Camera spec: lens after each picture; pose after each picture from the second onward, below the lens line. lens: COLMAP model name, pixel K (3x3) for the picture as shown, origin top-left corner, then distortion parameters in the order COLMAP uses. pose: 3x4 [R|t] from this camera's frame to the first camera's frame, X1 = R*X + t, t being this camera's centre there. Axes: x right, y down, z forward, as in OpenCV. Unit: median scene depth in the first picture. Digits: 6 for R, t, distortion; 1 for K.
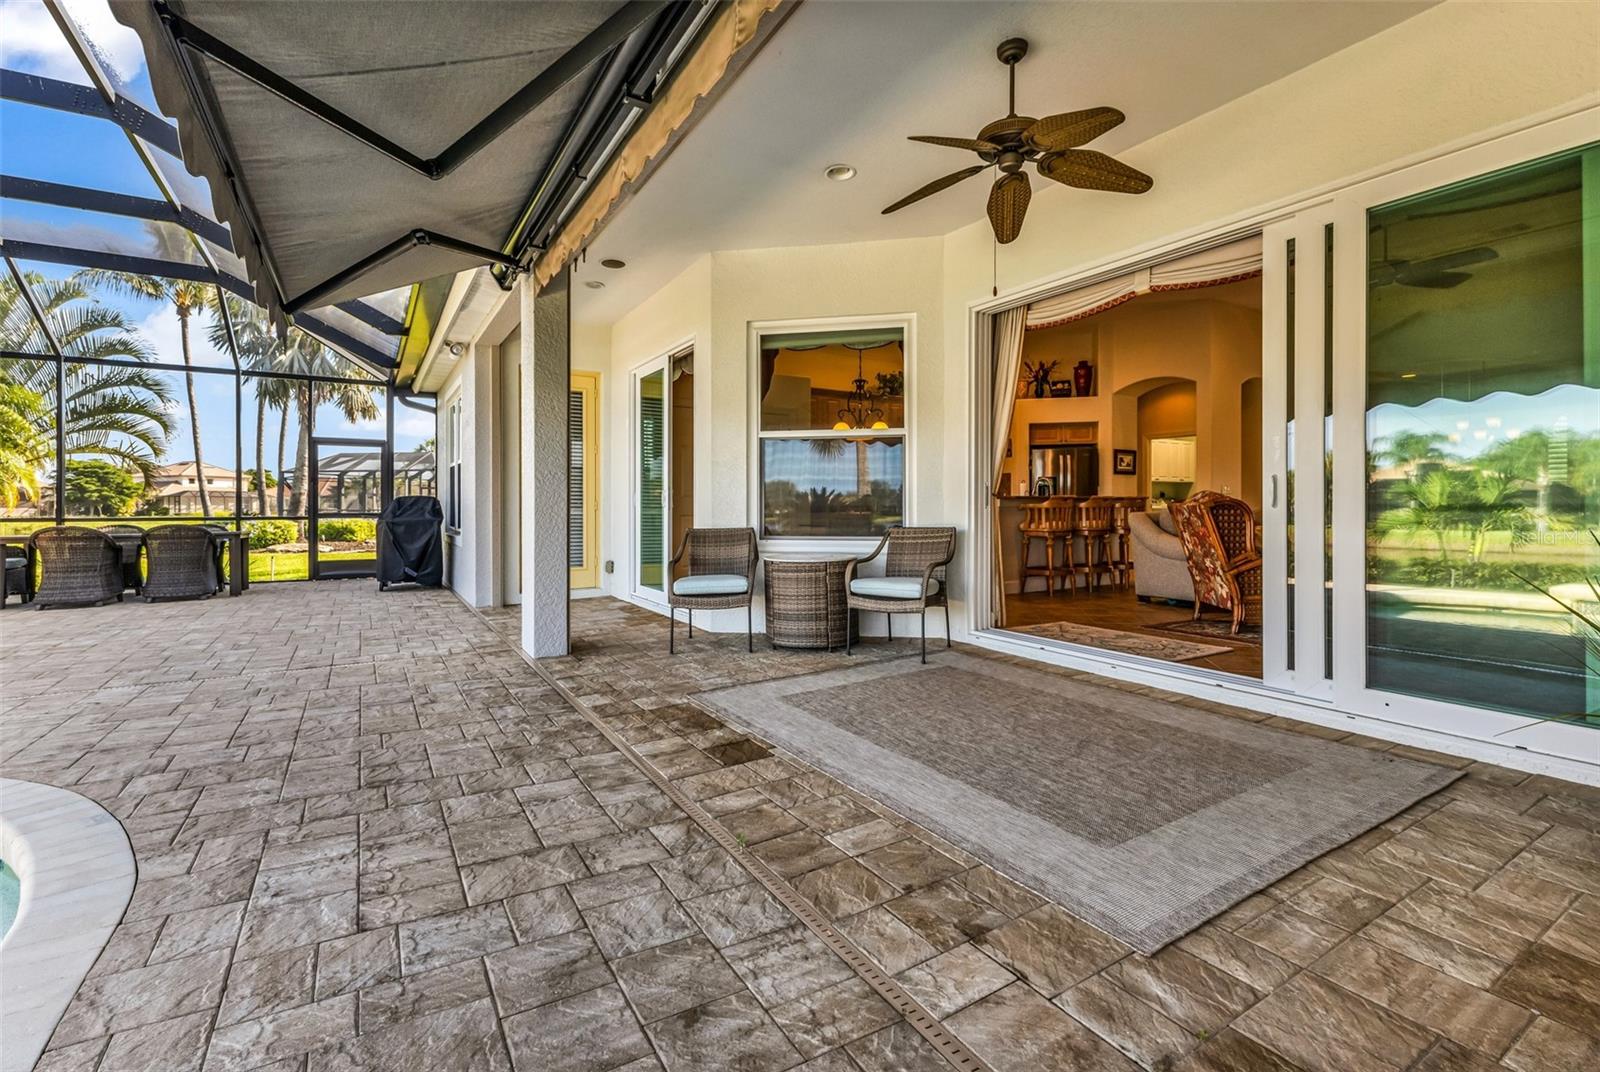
lens RADIAL K [[714.1, 0, 805.3], [0, 714.1, 507.4], [0, 0, 1]] dist [0.003333, 0.000451]
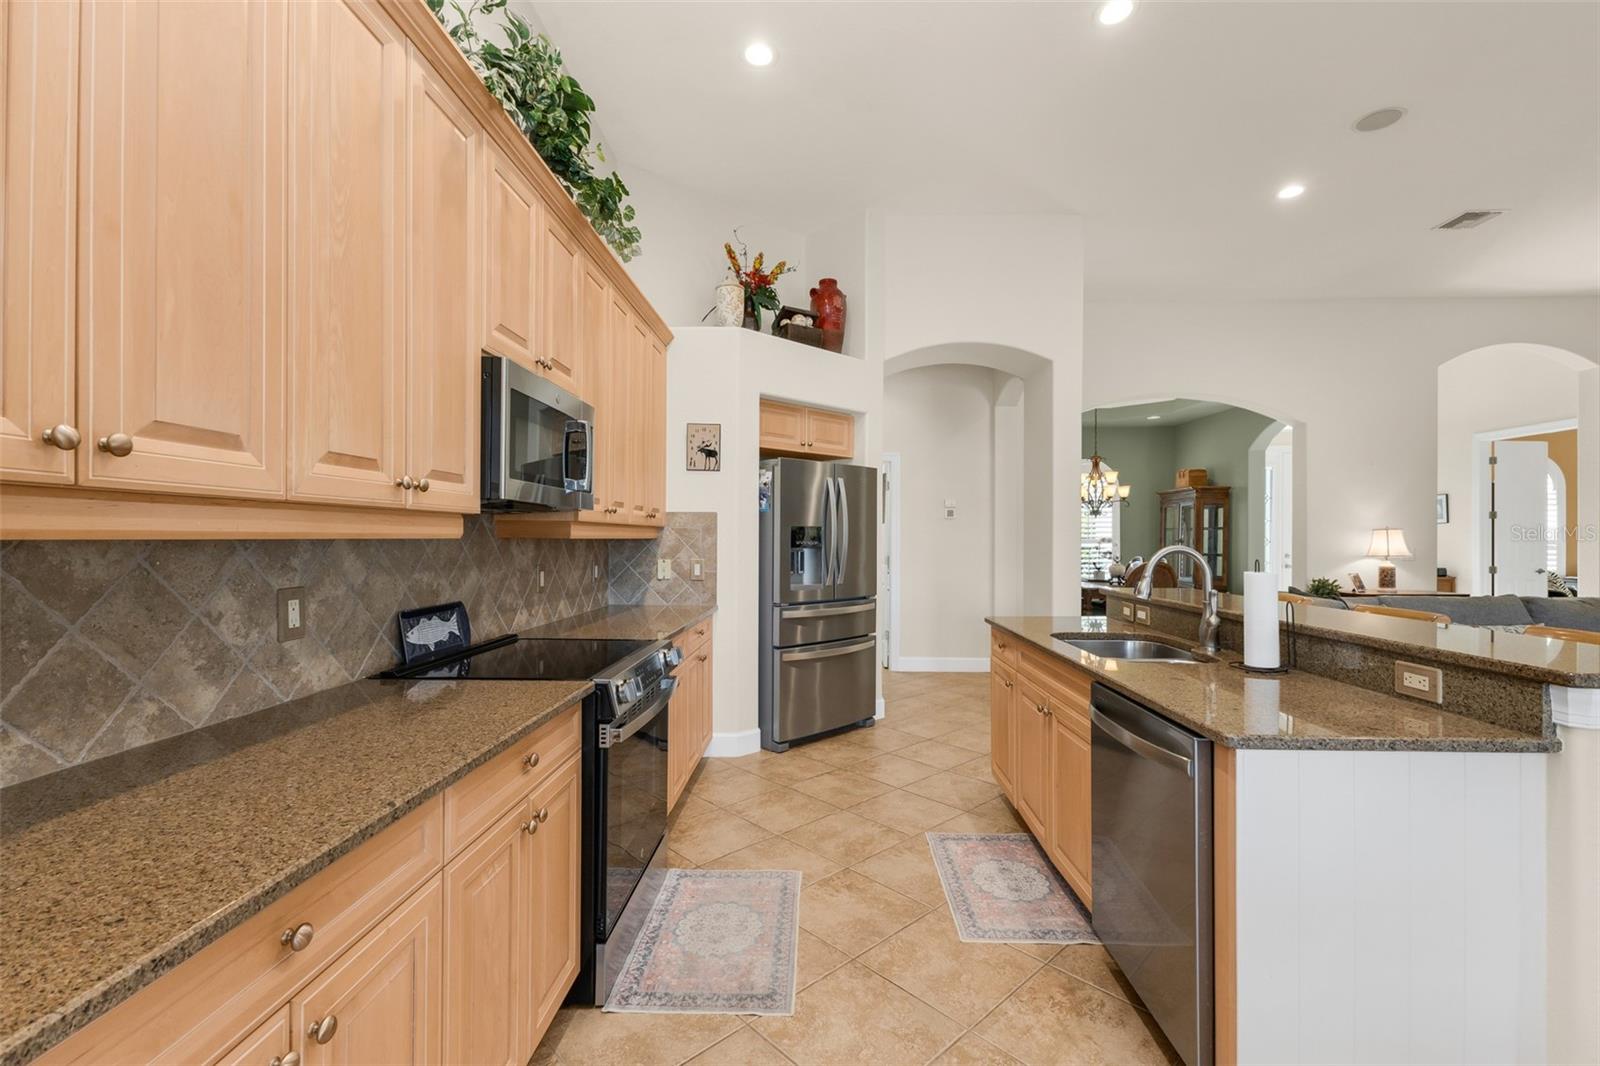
lens RADIAL K [[695.1, 0, 803.3], [0, 695.1, 532.0], [0, 0, 1]] dist [0.010517, -0.000369]
pose [[0.551640, 0.010725, 0.834014, 0.007238], [-0.002603, 0.999935, -0.011137, -0.074904], [-0.834079, 0.003972, 0.551631, 1.684627]]
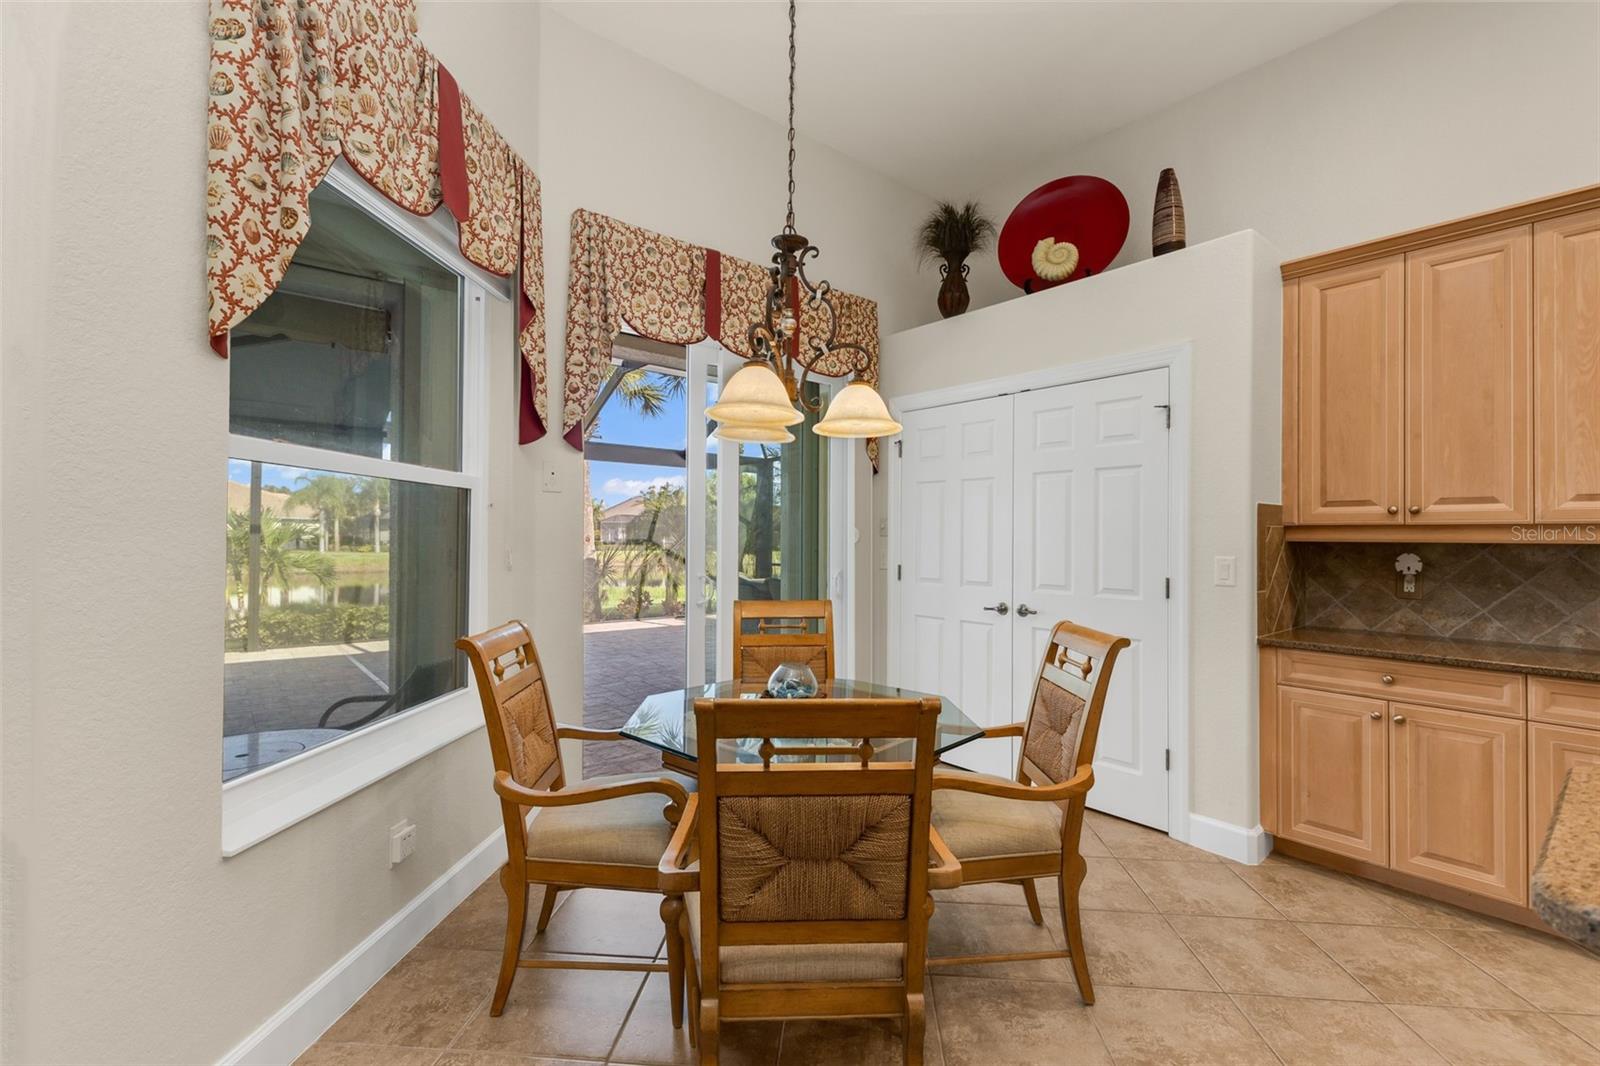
lens RADIAL K [[695.1, 0, 803.3], [0, 695.1, 532.0], [0, 0, 1]] dist [0.010517, -0.000369]
pose [[0.149238, -0.004803, -0.988790, 0.532687], [-0.006444, 0.999962, -0.005830, -0.076439], [0.988780, 0.007241, 0.149202, 1.386524]]
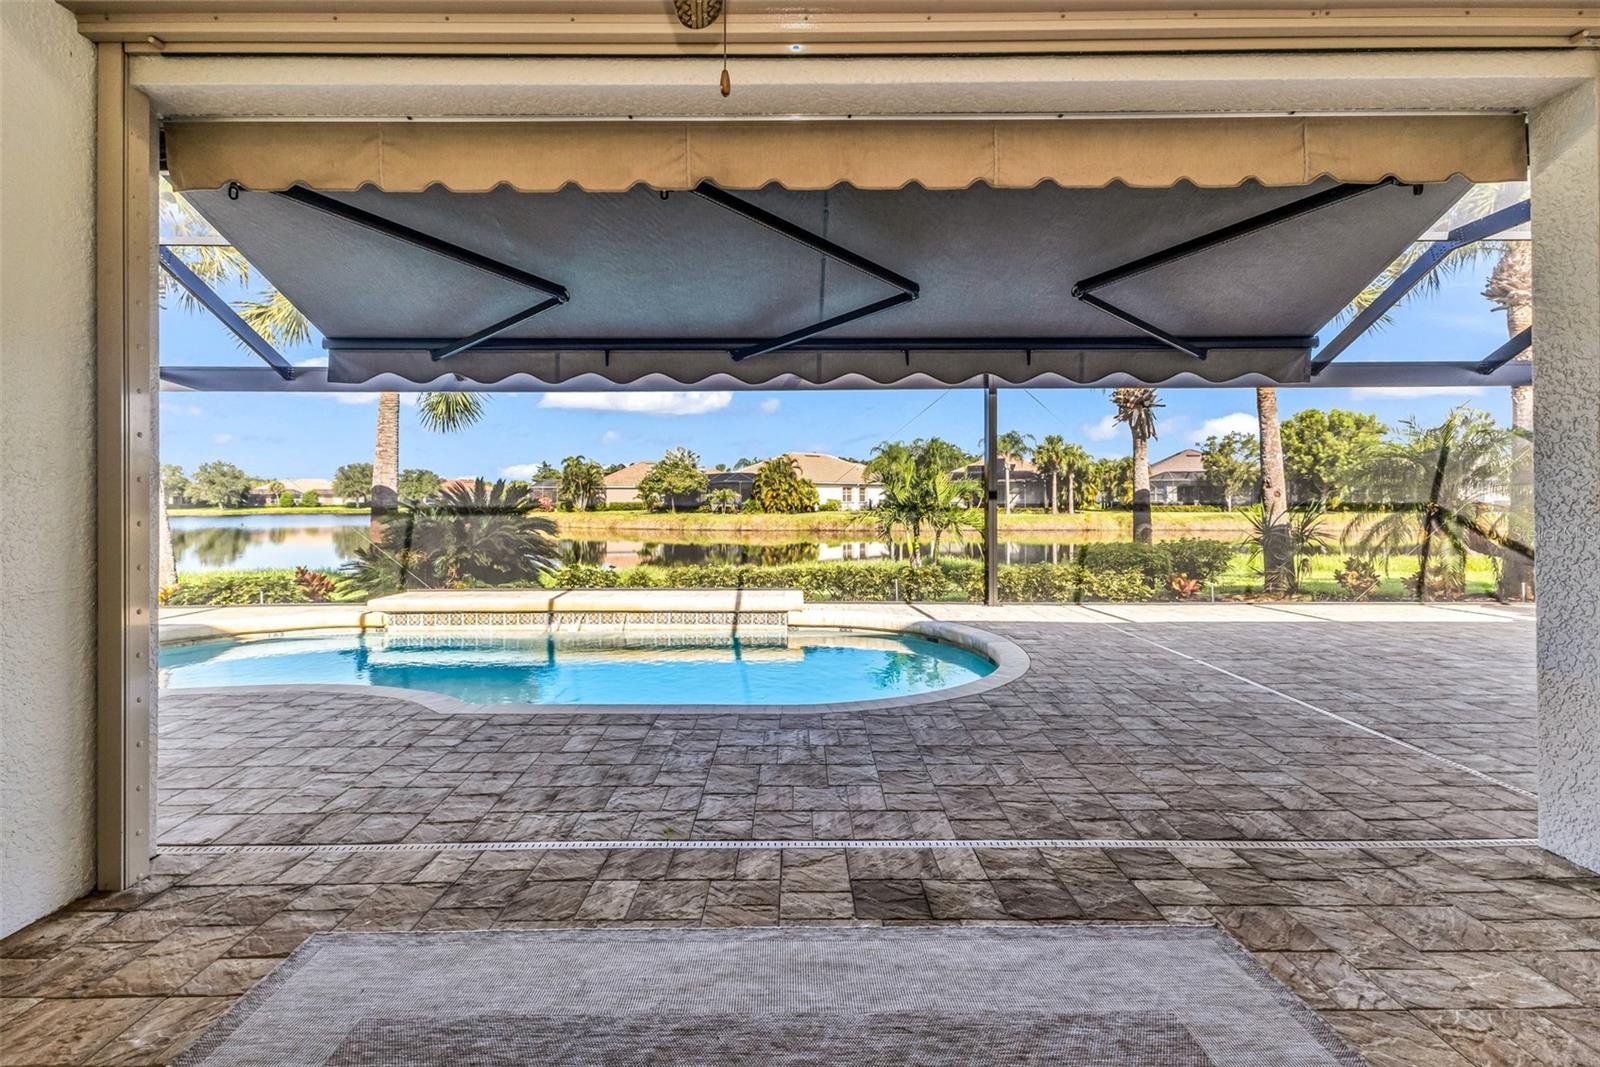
lens RADIAL K [[710.4, 0, 795.0], [0, 710.4, 492.9], [0, 0, 1]] dist [0.007572, -0.000181]
pose [[-0.528245, -0.002248, -0.849089, 0.381239], [0.007126, 0.999950, -0.007080, -0.054705], [0.849062, -0.009790, -0.528202, 0.825868]]
